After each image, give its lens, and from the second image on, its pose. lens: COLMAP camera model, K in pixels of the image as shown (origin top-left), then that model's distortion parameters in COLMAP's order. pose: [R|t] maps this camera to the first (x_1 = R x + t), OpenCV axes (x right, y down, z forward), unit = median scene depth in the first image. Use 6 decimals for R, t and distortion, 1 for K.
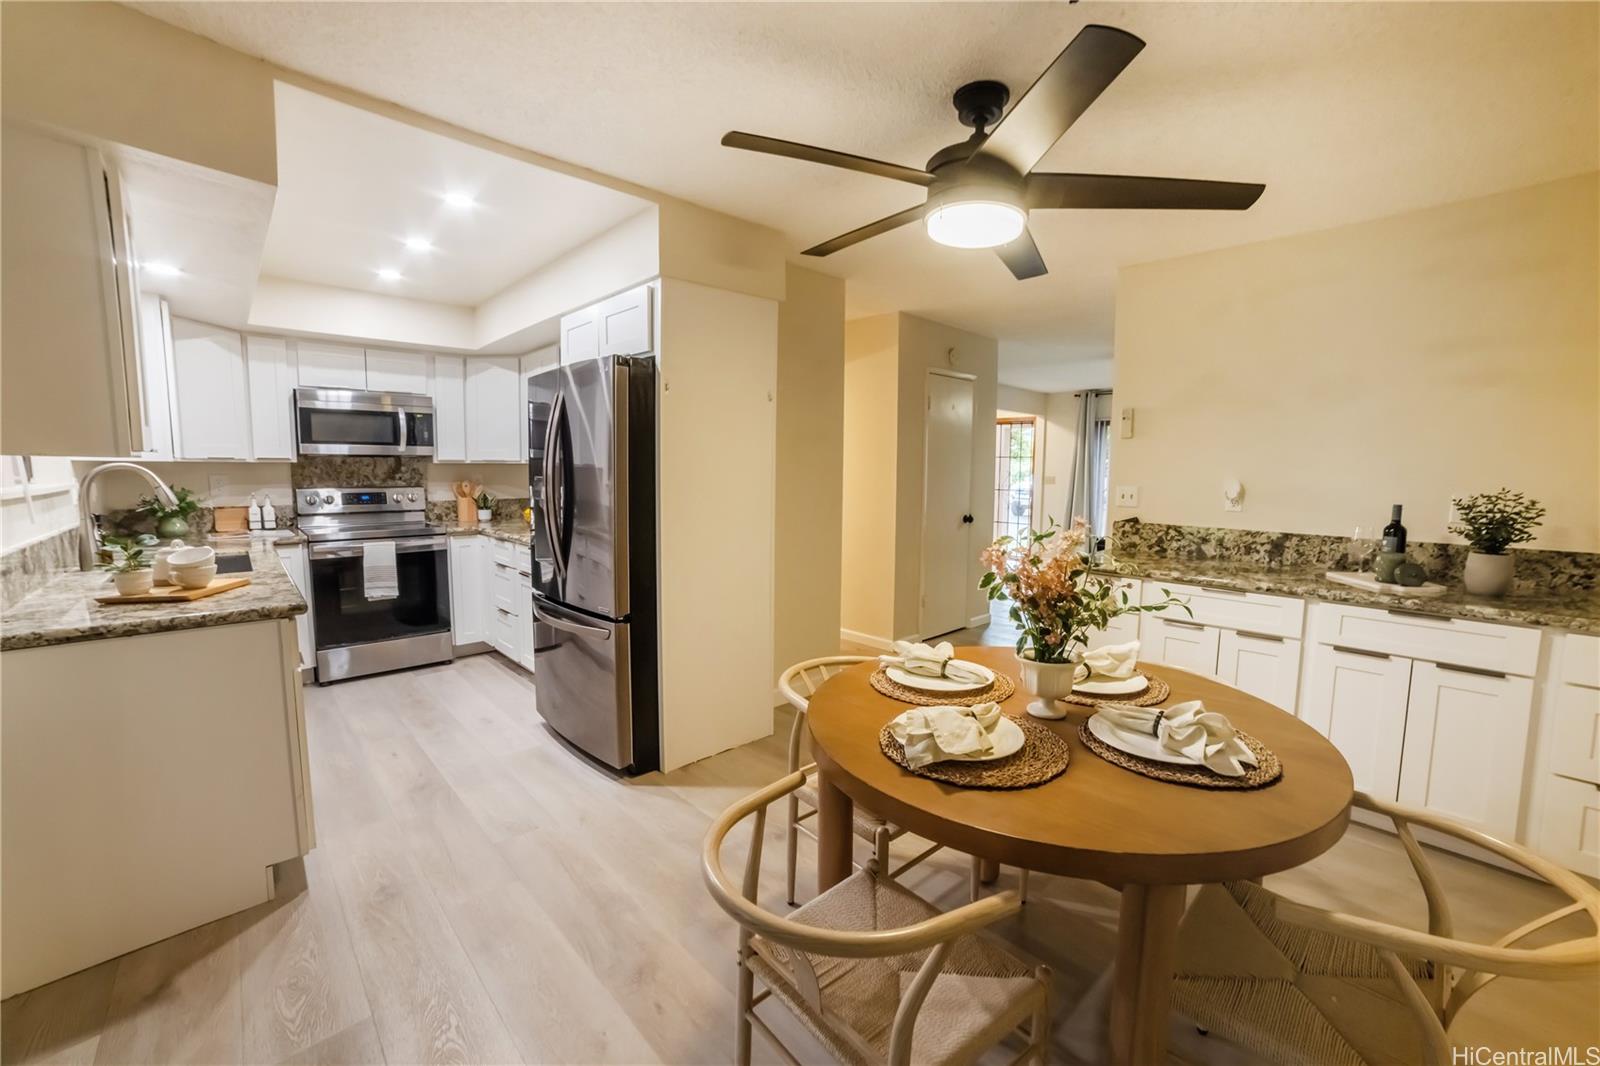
lens RADIAL K [[641.9, 0, 802.0], [0, 641.9, 534.4], [0, 0, 1]] dist [-0.003563, 0.000080]
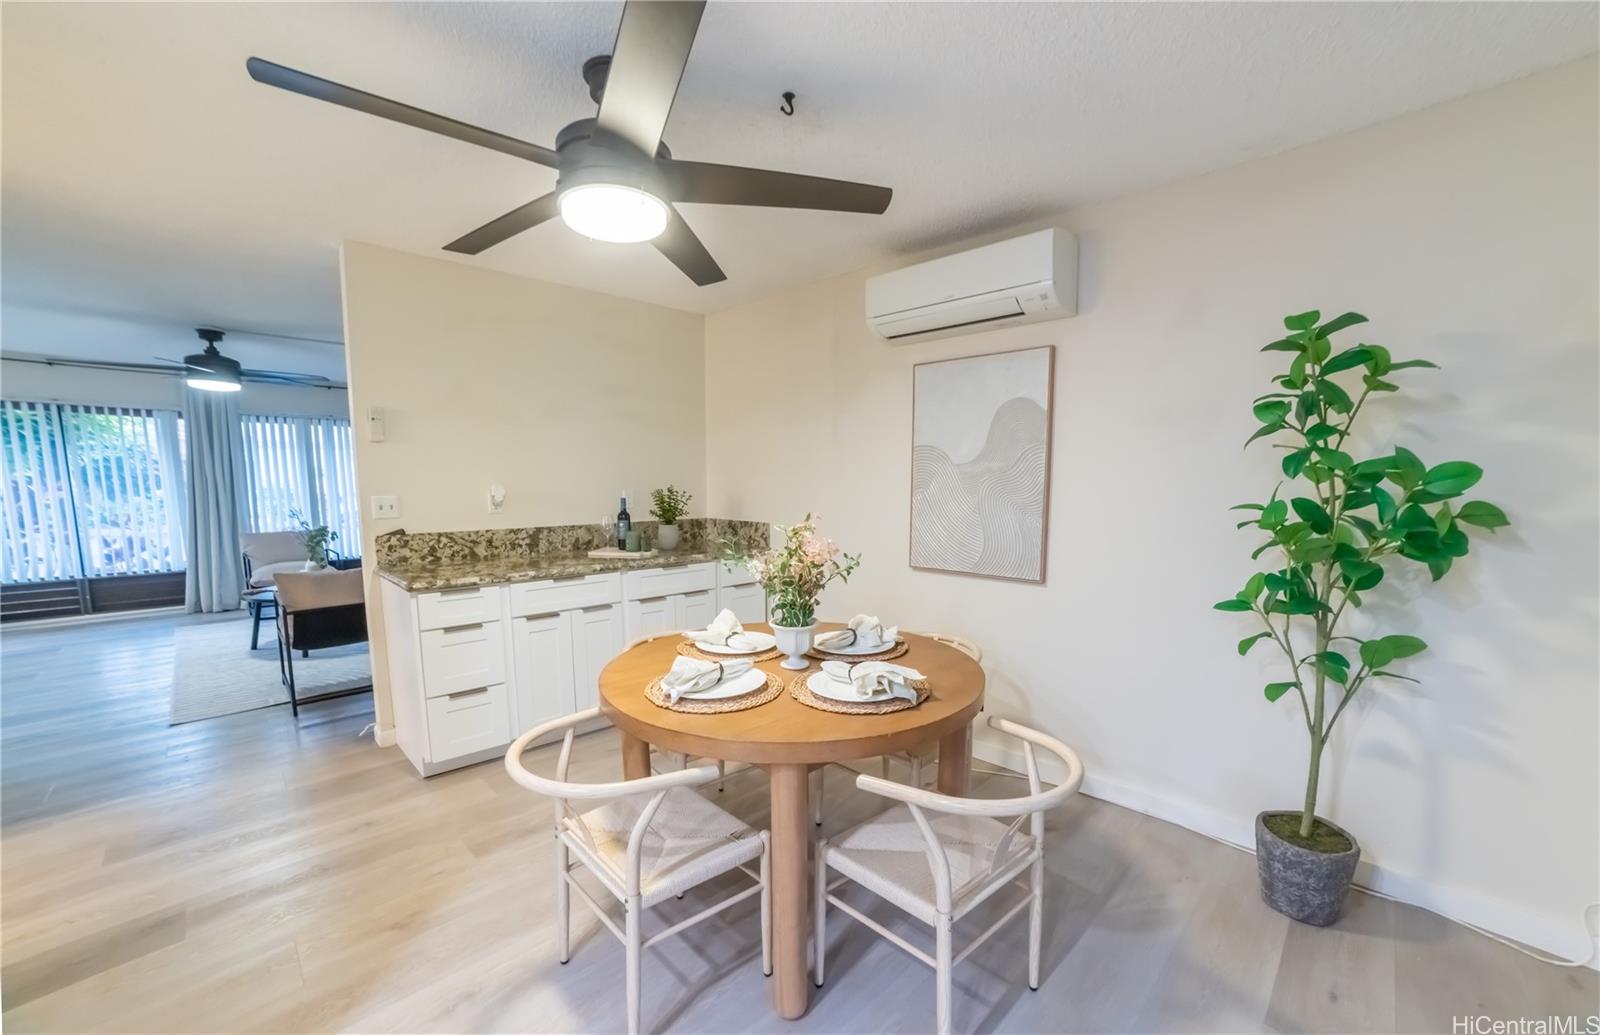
lens RADIAL K [[664.3, 0, 803.3], [0, 664.3, 517.0], [0, 0, 1]] dist [-0.001872, 0.000034]
pose [[0.000512, -0.076085, 0.997101, -0.476566], [0.106149, 0.991472, 0.075601, -0.061128], [-0.994350, 0.105802, 0.008584, 0.475769]]
